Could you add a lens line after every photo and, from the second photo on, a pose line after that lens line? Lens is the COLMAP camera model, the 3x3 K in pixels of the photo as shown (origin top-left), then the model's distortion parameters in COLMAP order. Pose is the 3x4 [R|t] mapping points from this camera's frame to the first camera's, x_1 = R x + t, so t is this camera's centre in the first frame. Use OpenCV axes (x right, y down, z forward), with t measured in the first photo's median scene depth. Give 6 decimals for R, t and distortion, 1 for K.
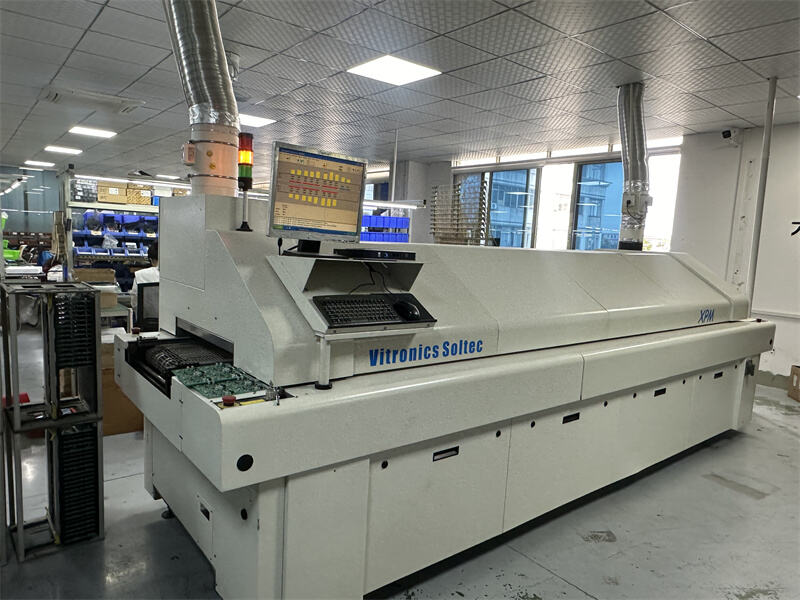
lens RADIAL K [[537.7, 0, 400.4], [0, 537.7, 304.1], [0, 0, 1]] dist [-0.004000, 0.002261]
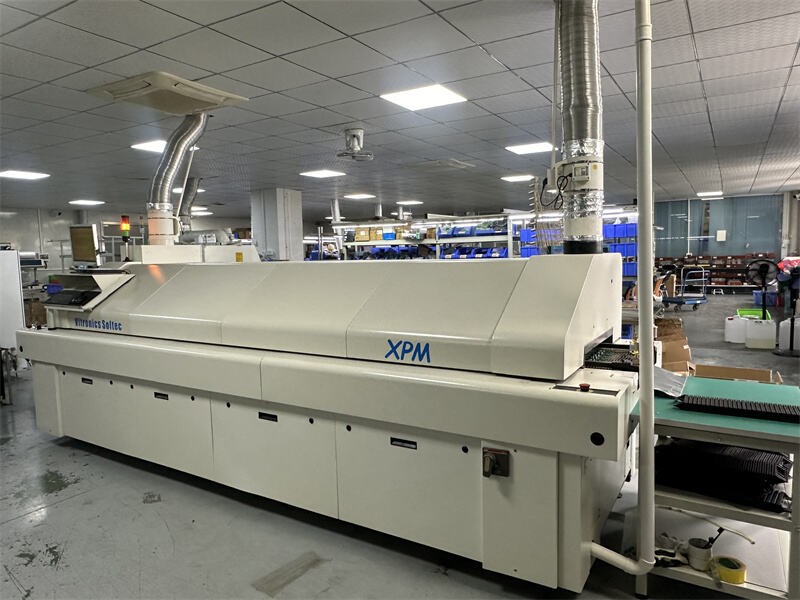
lens RADIAL K [[537.7, 0, 402.8], [0, 537.7, 295.5], [0, 0, 1]] dist [-0.004000, 0.002261]
pose [[0.341582, 0.017708, -0.939685, 1.721160], [-0.073820, 0.997239, -0.008041, -0.056637], [0.936948, 0.072114, 0.341946, 1.096898]]
